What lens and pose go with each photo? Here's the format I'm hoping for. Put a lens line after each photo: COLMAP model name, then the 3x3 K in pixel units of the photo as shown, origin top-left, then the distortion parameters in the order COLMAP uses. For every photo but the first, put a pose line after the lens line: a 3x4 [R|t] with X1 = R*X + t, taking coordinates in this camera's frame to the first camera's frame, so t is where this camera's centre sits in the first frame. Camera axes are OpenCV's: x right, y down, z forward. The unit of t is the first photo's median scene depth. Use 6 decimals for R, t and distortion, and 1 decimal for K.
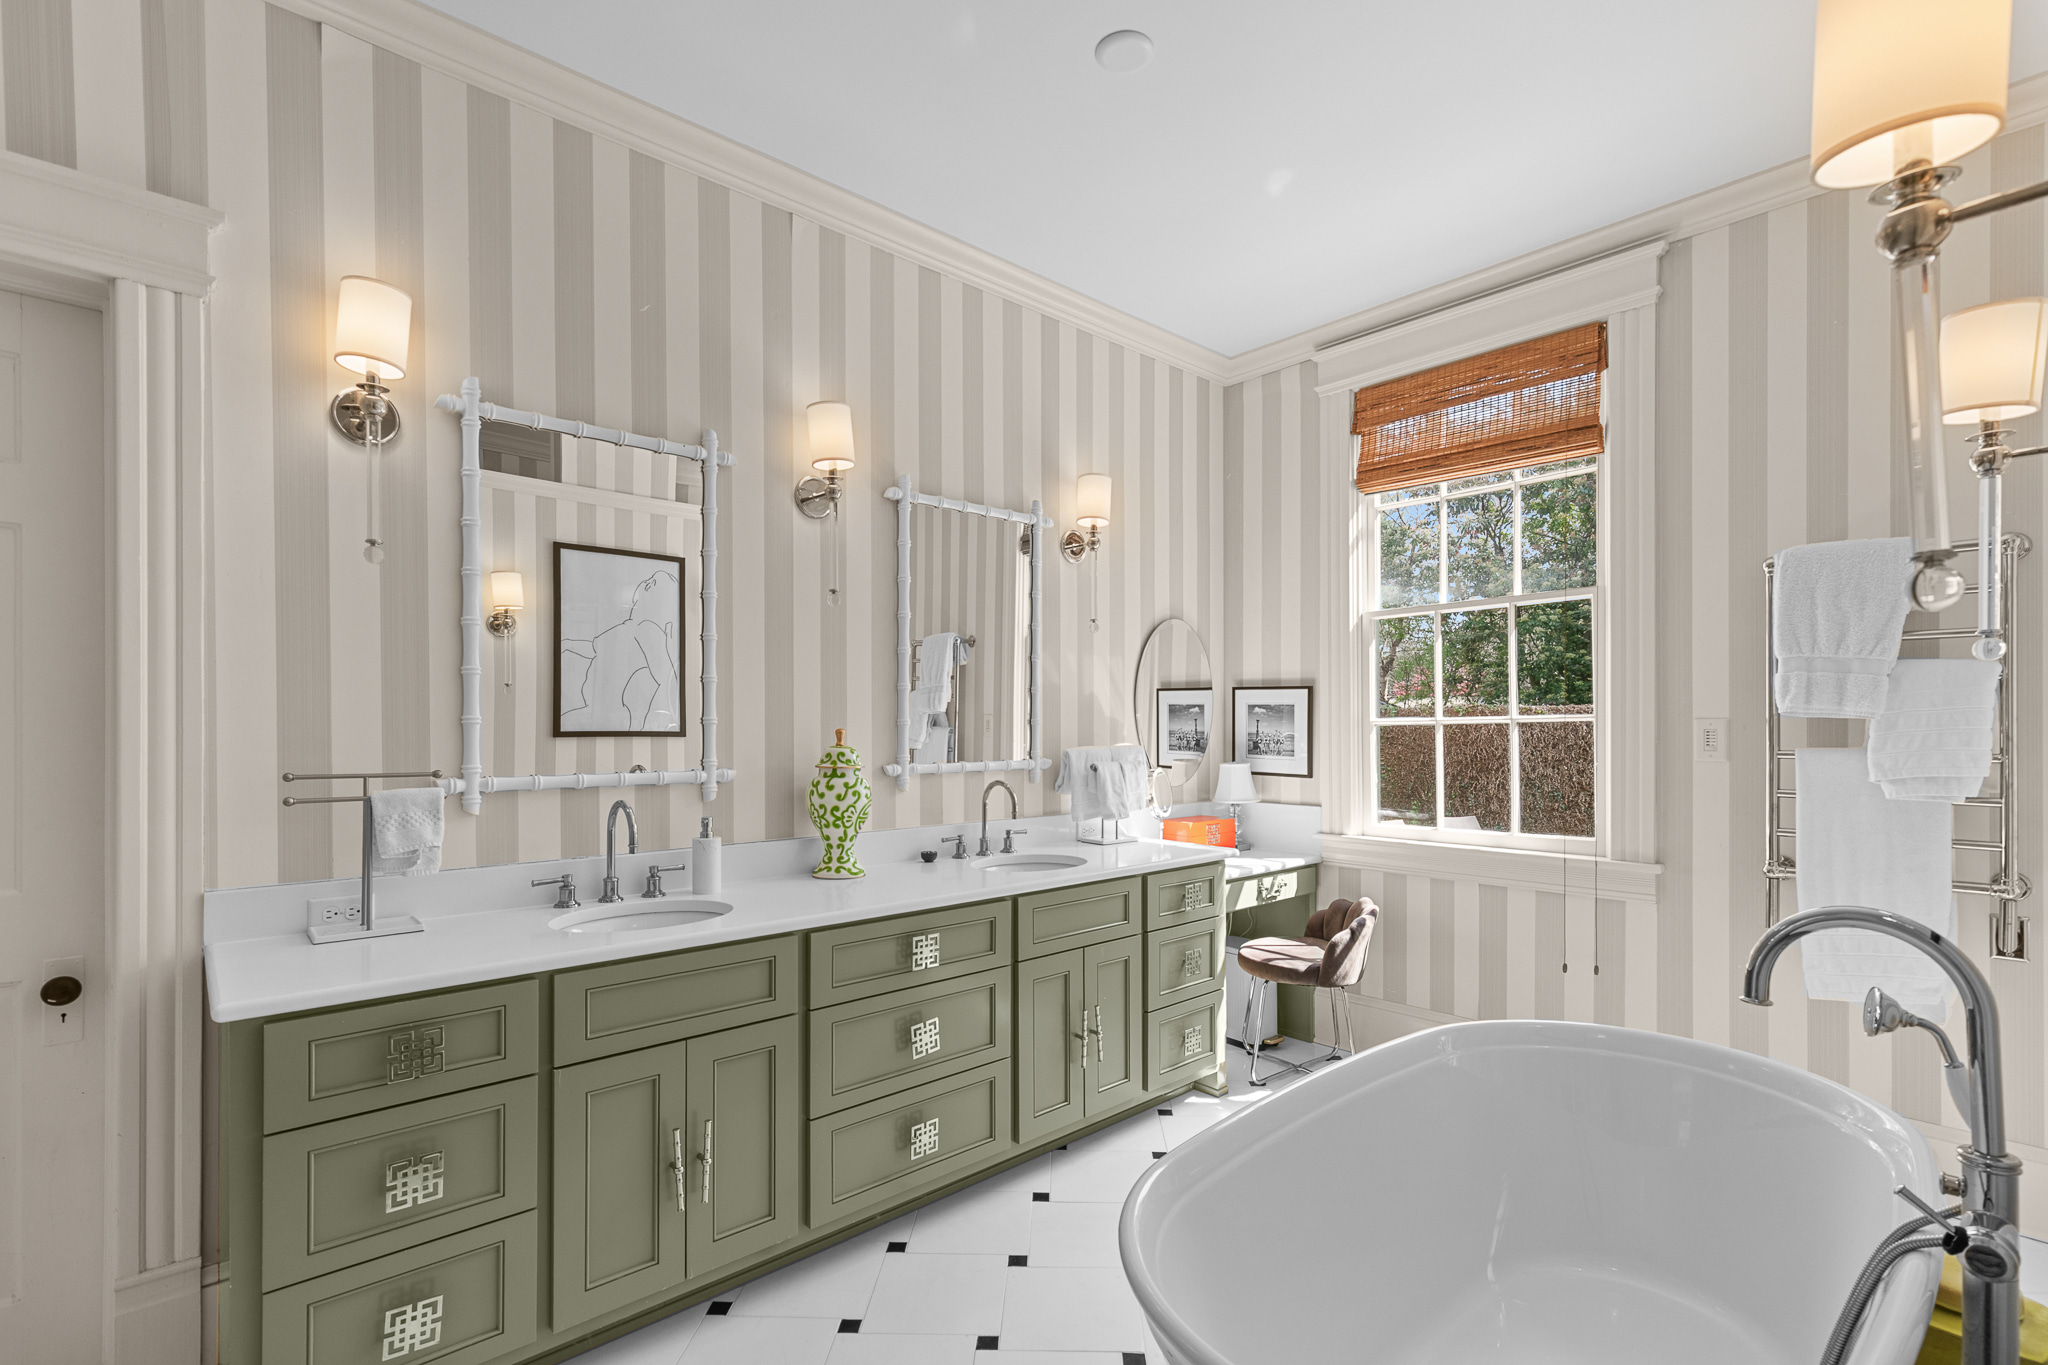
lens RADIAL K [[927.3, 0, 1023.3], [0, 927.3, 723.8], [0, 0, 1]] dist [0.002077, 0.000070]
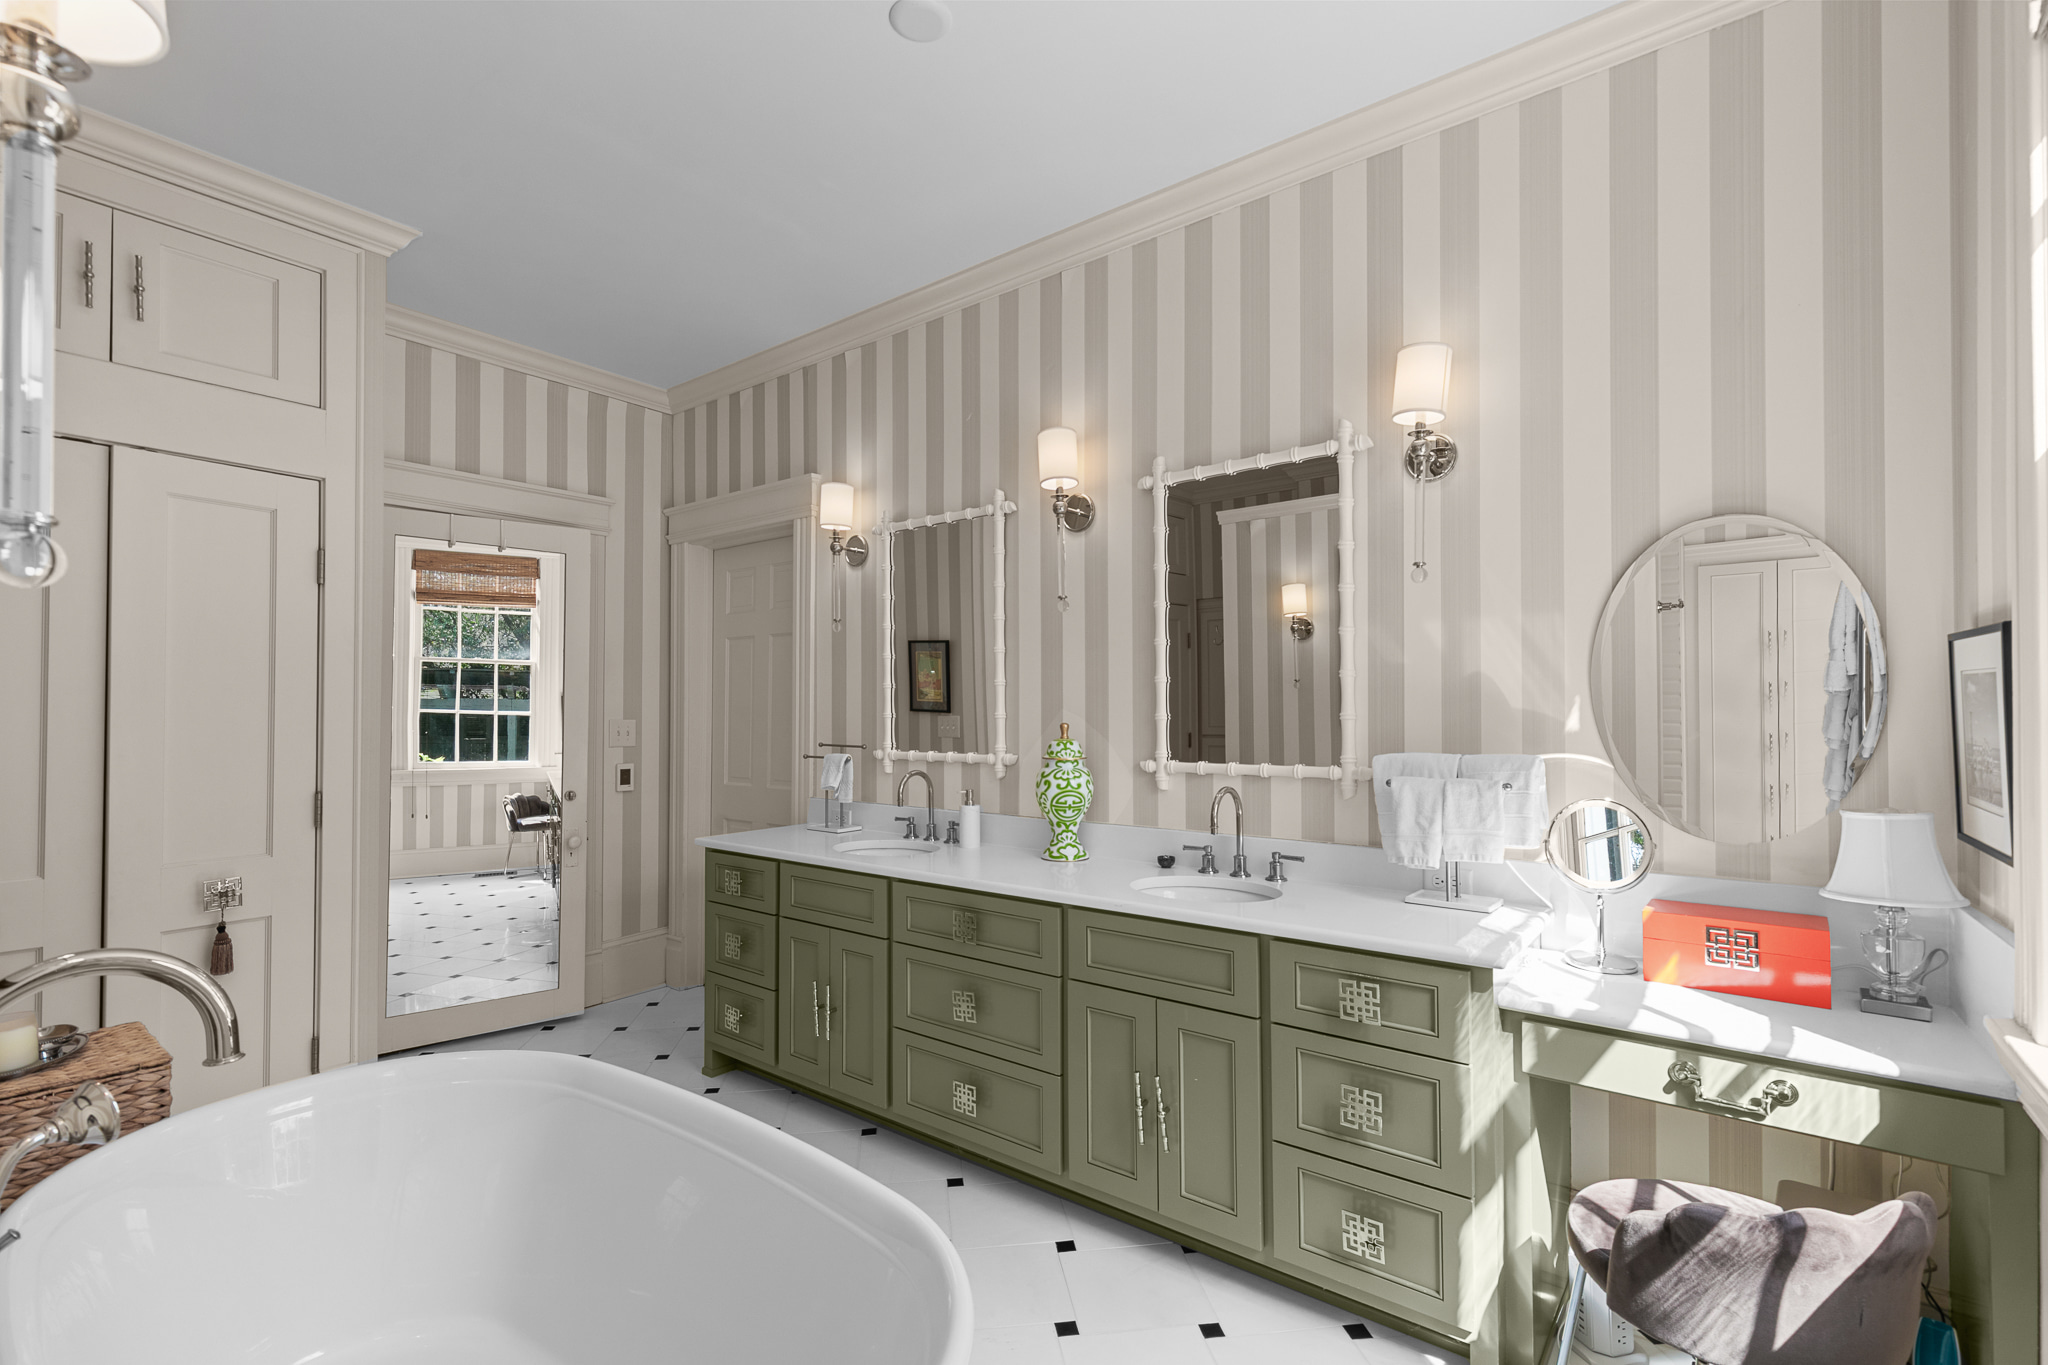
lens RADIAL K [[911.8, 0, 1025.2], [0, 911.8, 710.4], [0, 0, 1]] dist [-0.001097, -0.000057]
pose [[0.174170, -0.009256, -0.984672, 0.761252], [-0.004141, 0.999940, -0.010132, 0.001414], [0.984707, 0.005842, 0.174121, 0.693668]]
